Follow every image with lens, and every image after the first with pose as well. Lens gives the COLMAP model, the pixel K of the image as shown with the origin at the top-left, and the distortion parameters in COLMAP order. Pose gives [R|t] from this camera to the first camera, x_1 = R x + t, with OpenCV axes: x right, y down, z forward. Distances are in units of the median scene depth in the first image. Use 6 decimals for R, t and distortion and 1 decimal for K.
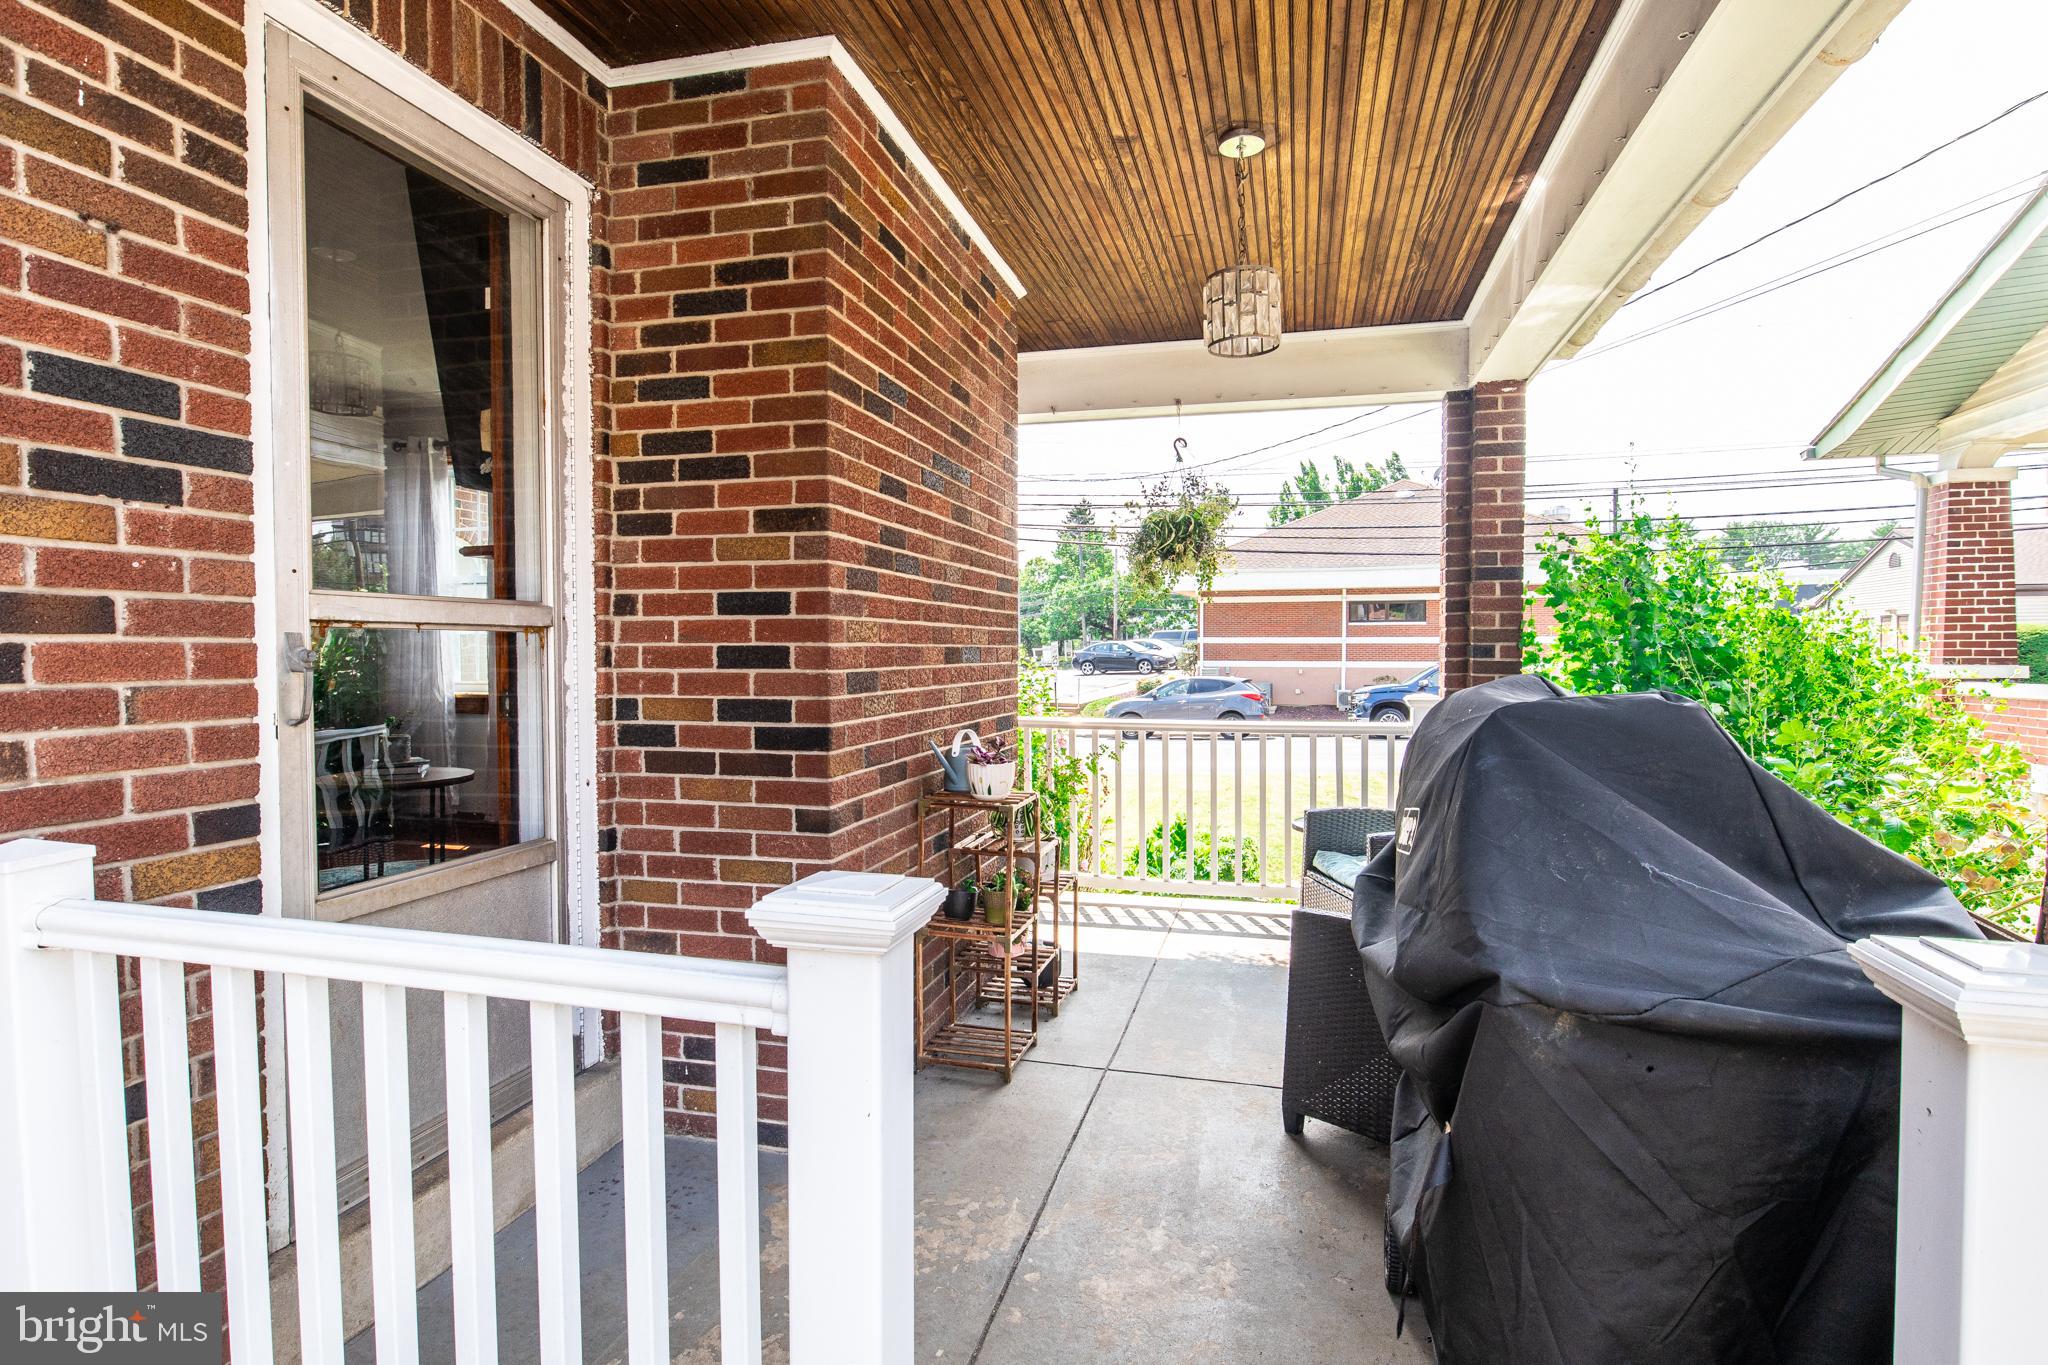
lens RADIAL K [[1060.4, 0, 1026.1], [0, 1060.4, 689.2], [0, 0, 1]] dist [0.001531, 0.000525]
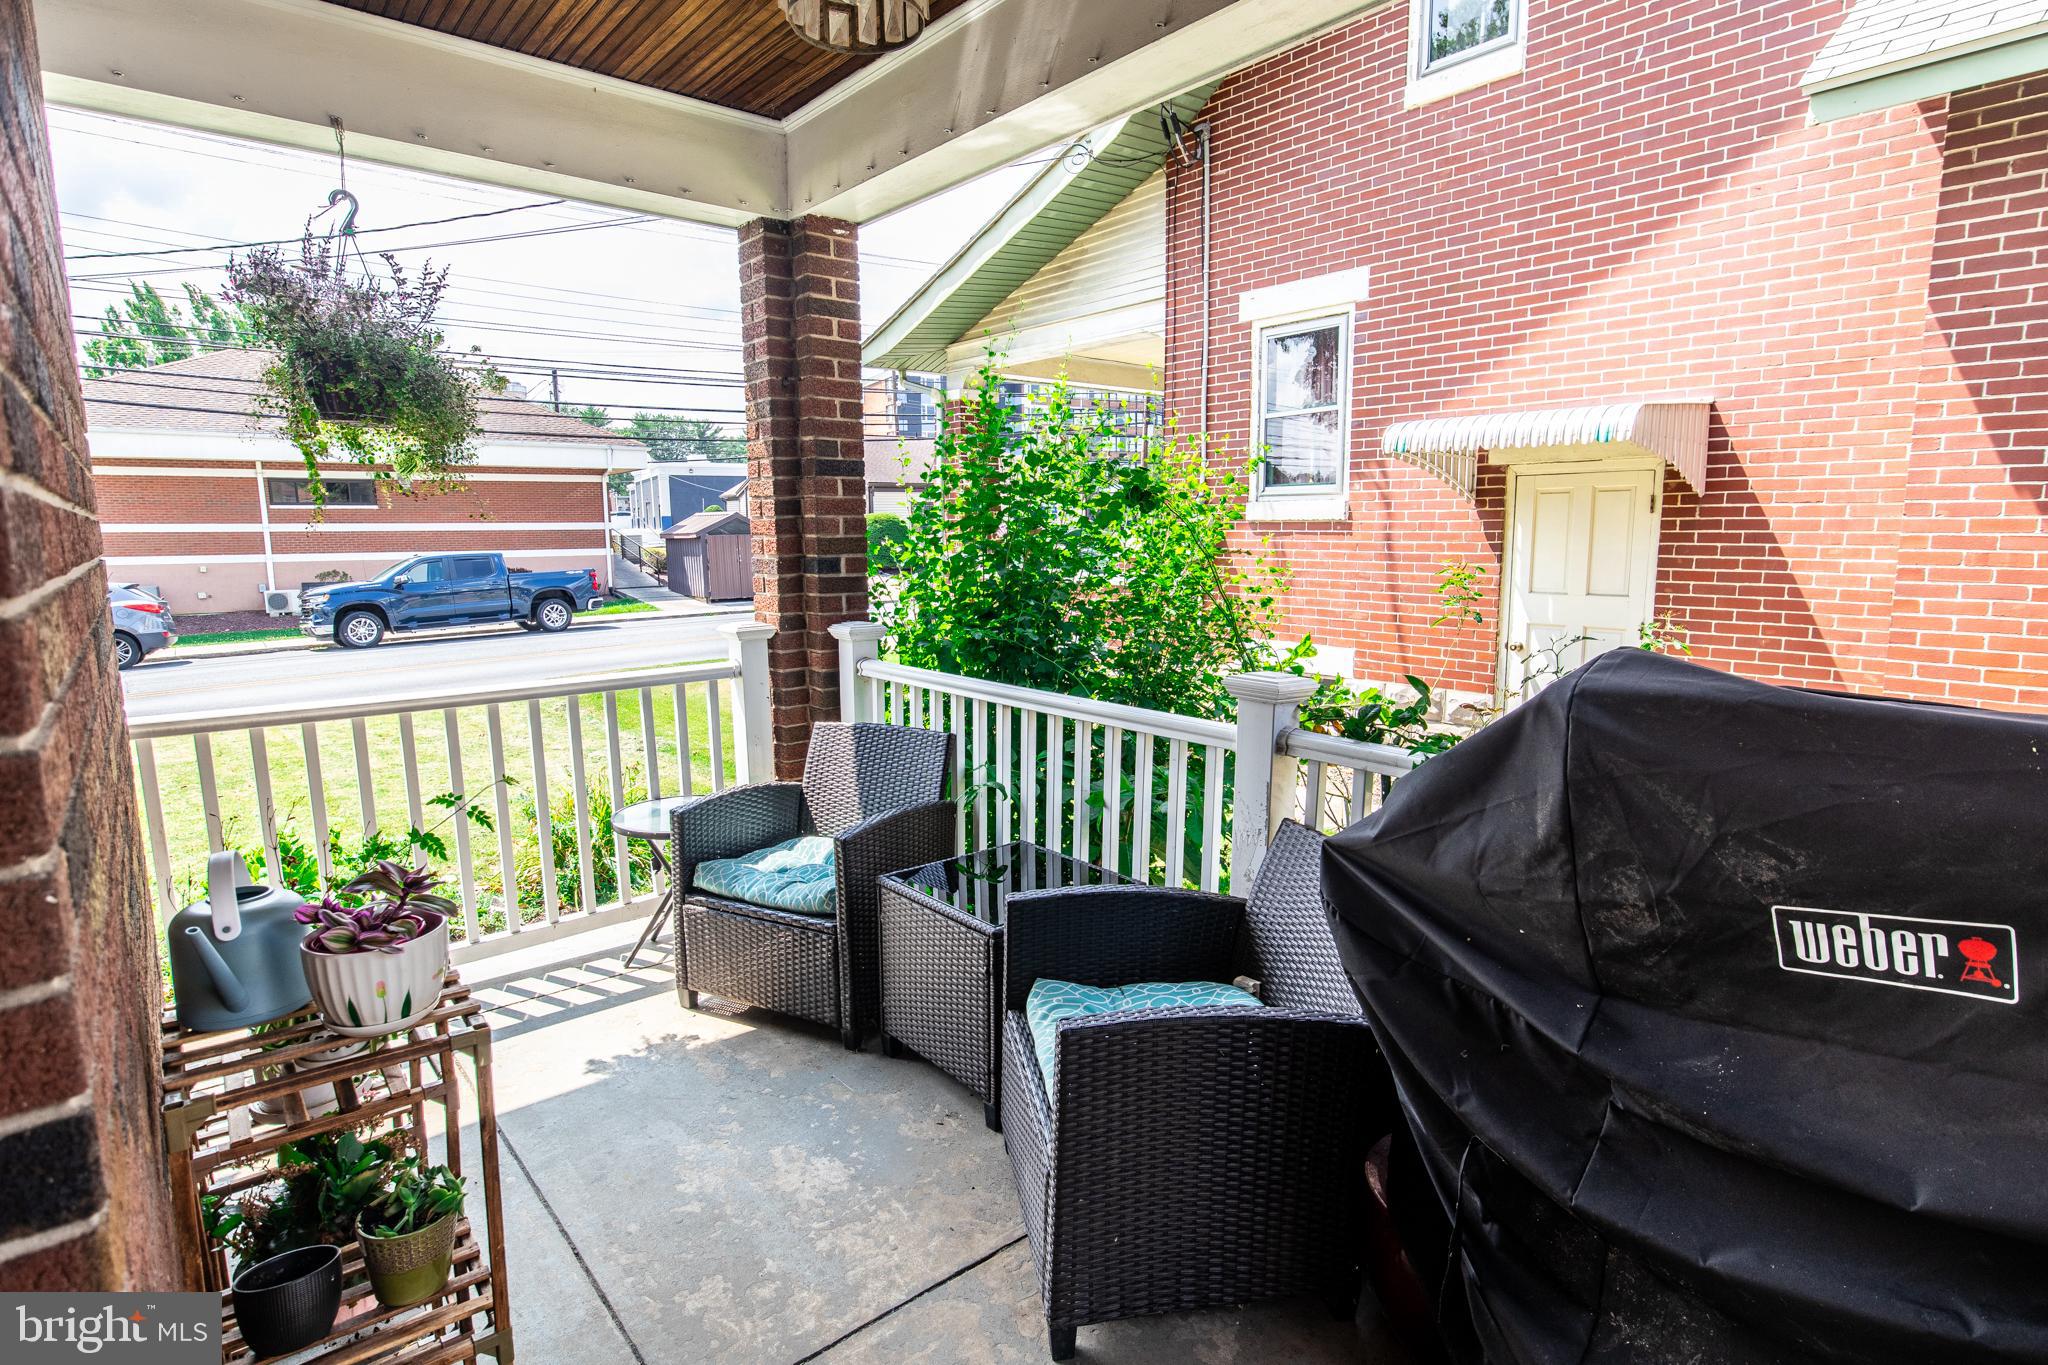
lens RADIAL K [[1060.4, 0, 1025.3], [0, 1060.4, 679.5], [0, 0, 1]] dist [0.001531, 0.000525]
pose [[0.575088, -0.119976, 0.809246, -0.086020], [0.037334, 0.992006, 0.120540, -0.024902], [-0.817239, -0.039108, 0.574970, 0.248634]]
